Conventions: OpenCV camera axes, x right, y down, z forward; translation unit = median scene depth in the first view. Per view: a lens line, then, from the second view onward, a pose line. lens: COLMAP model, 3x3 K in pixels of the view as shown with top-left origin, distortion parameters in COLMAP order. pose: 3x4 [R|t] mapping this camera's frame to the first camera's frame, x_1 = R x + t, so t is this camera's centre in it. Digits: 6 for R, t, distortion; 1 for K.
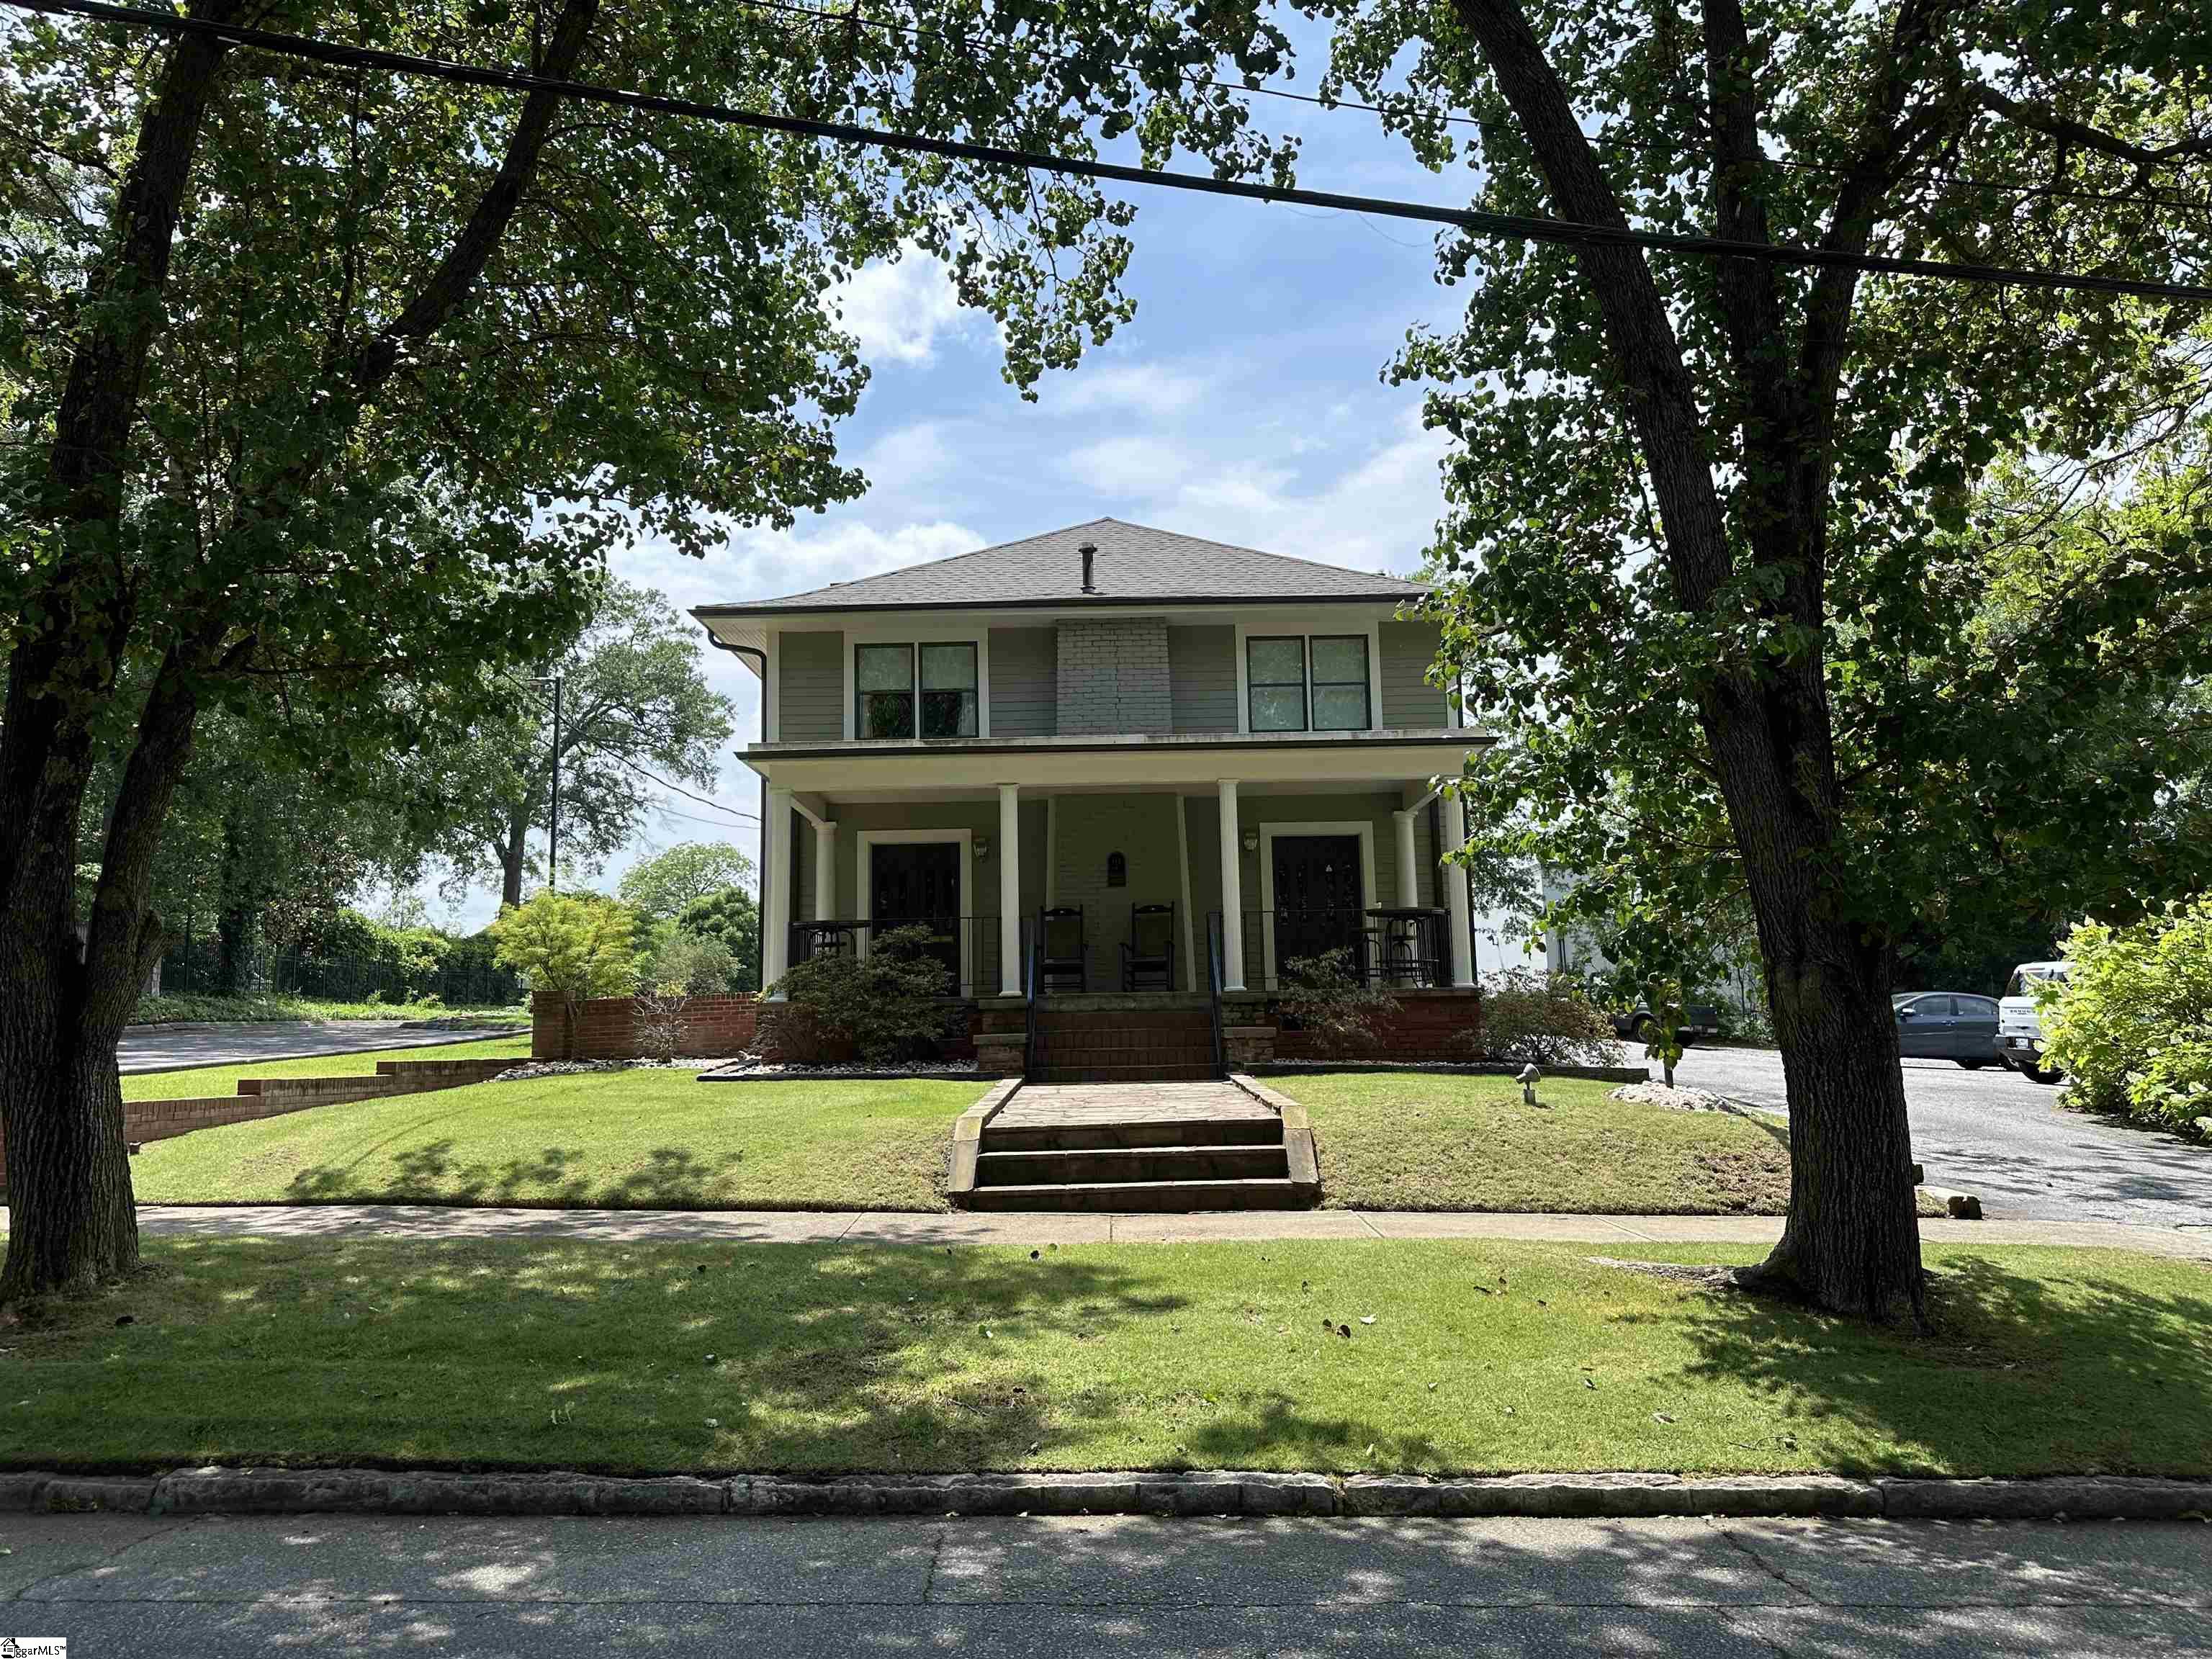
lens RADIAL K [[1556.6, 0, 1106.0], [0, 1556.6, 829.5], [0, 0, 1]] dist [0.167642, -0.339937]
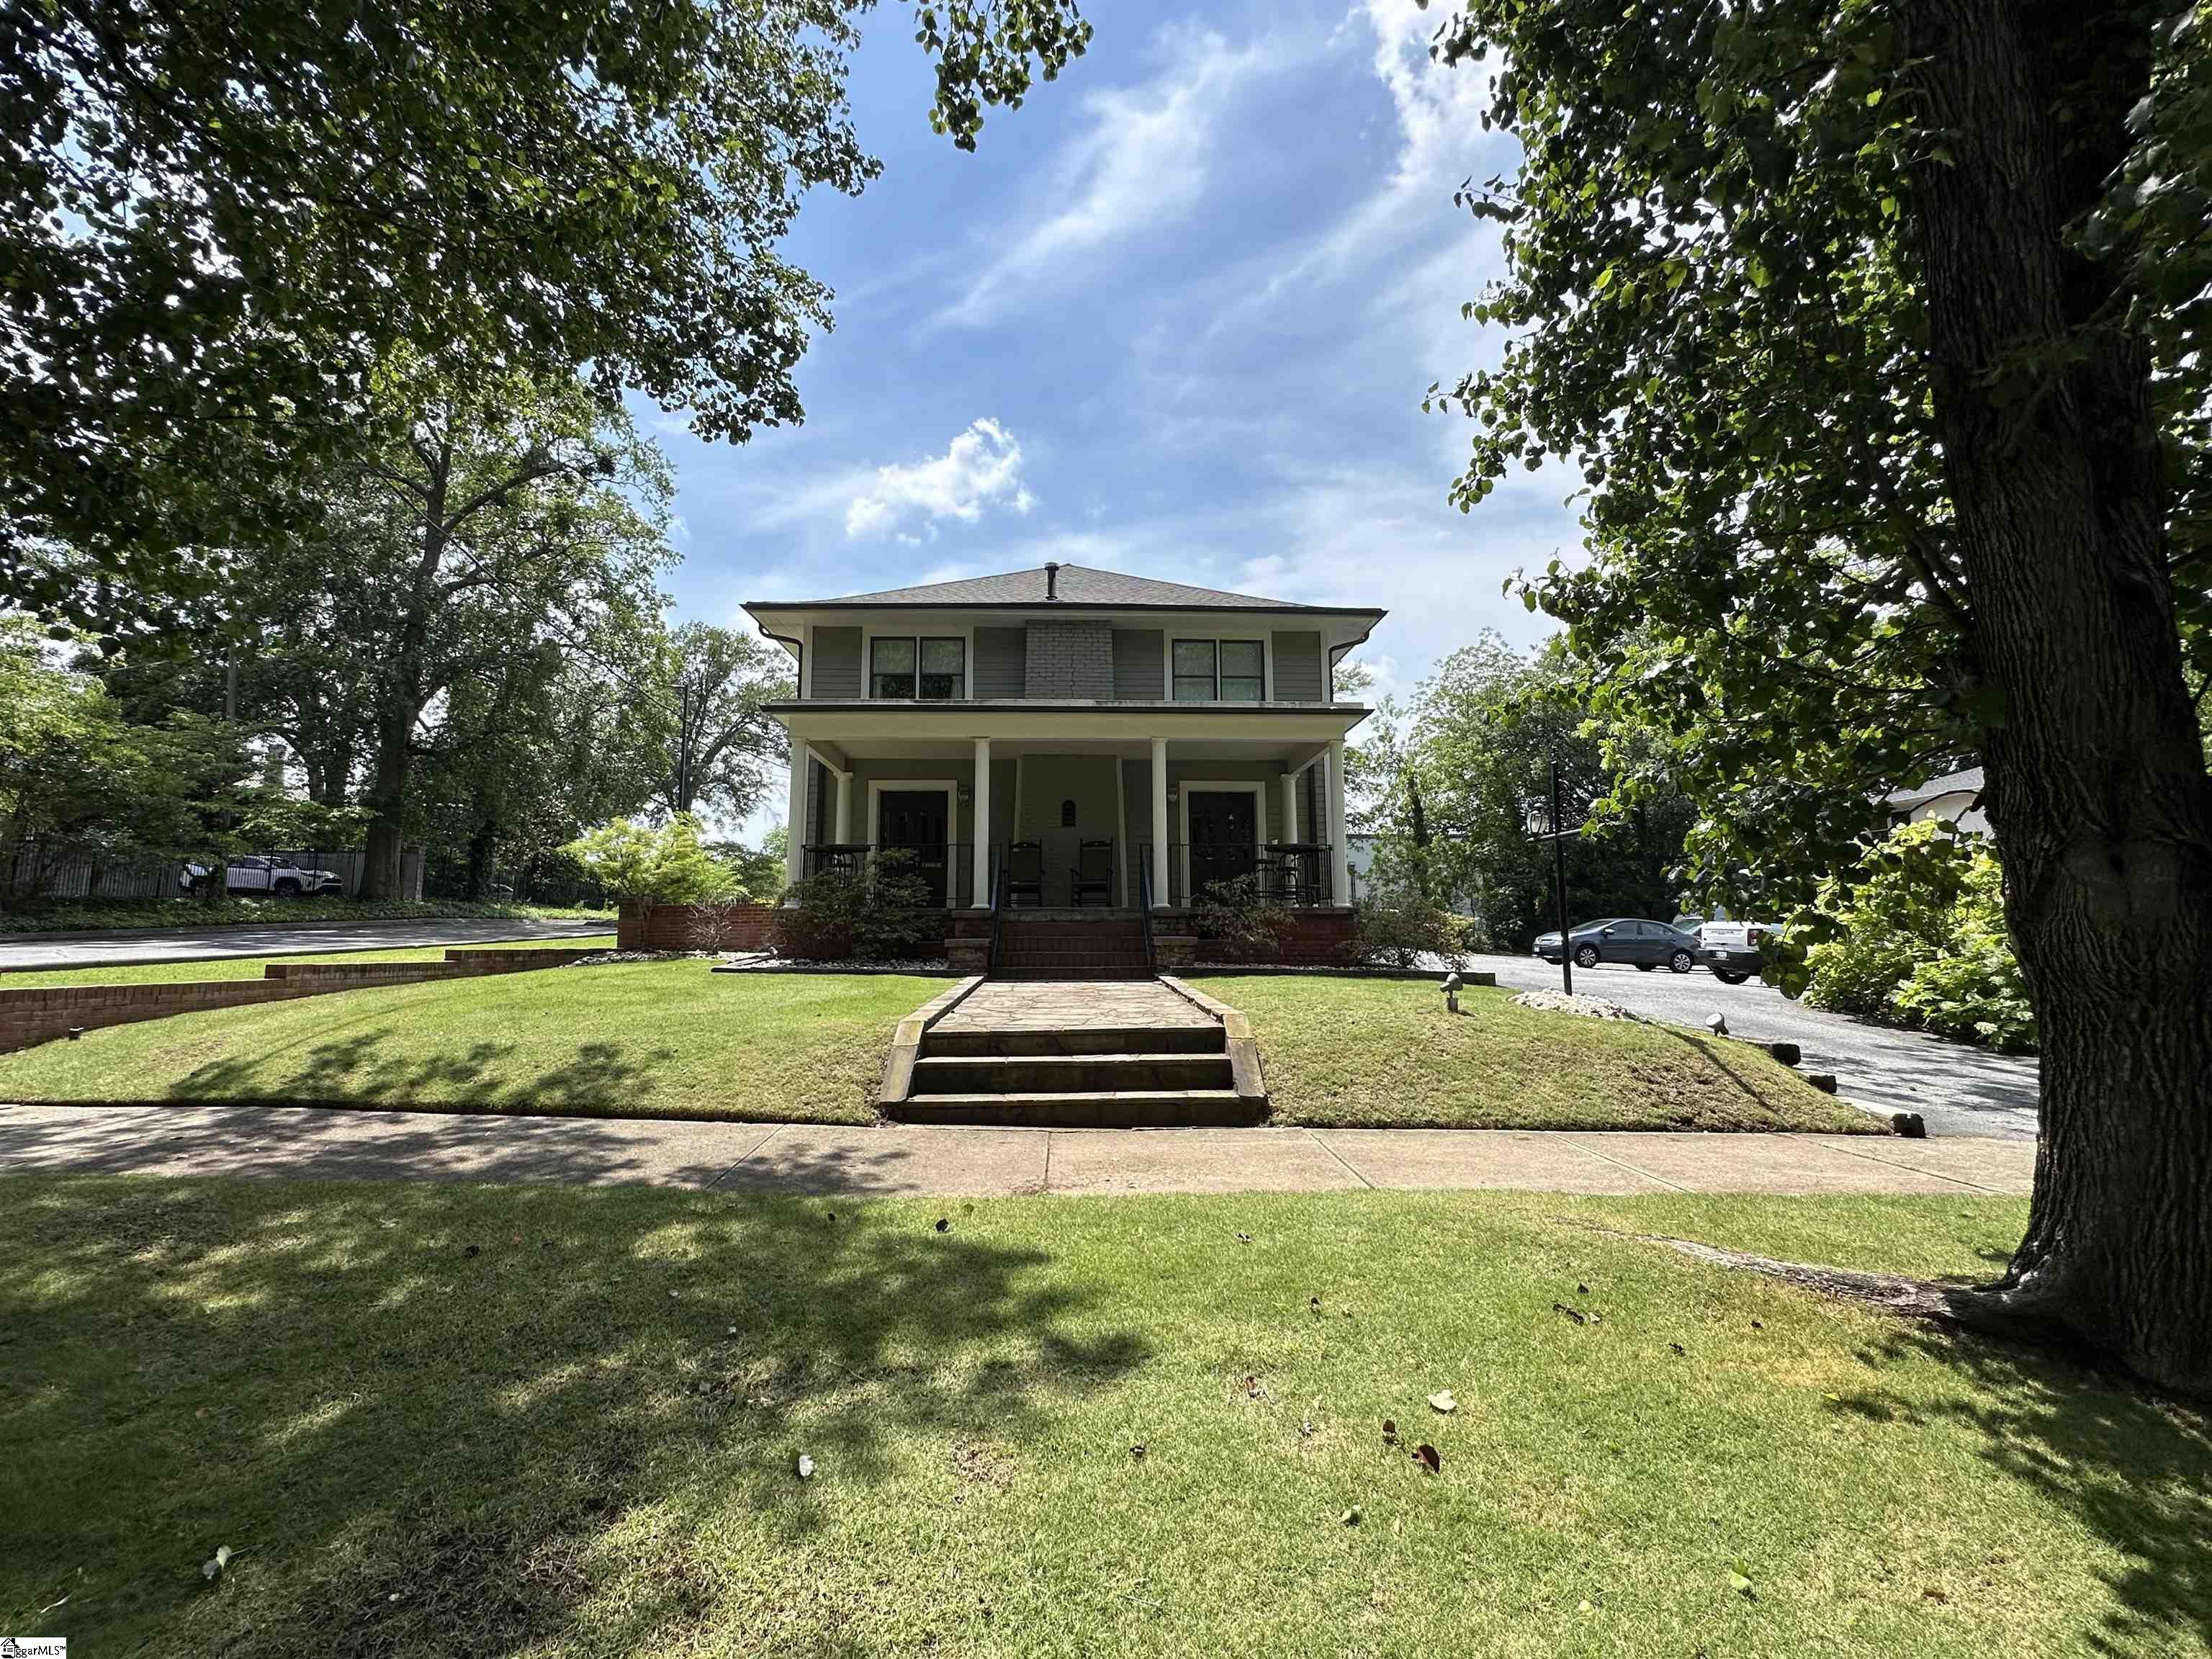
lens RADIAL K [[882.3, 0, 1093.8], [0, 882.3, 855.5], [0, 0, 1]] dist [-0.011786, 0.000055]
pose [[0.999335, 0.019934, 0.030541, 0.006765], [-0.020987, 0.999182, 0.034568, 0.040917], [-0.029827, -0.035186, 0.998936, 0.317056]]
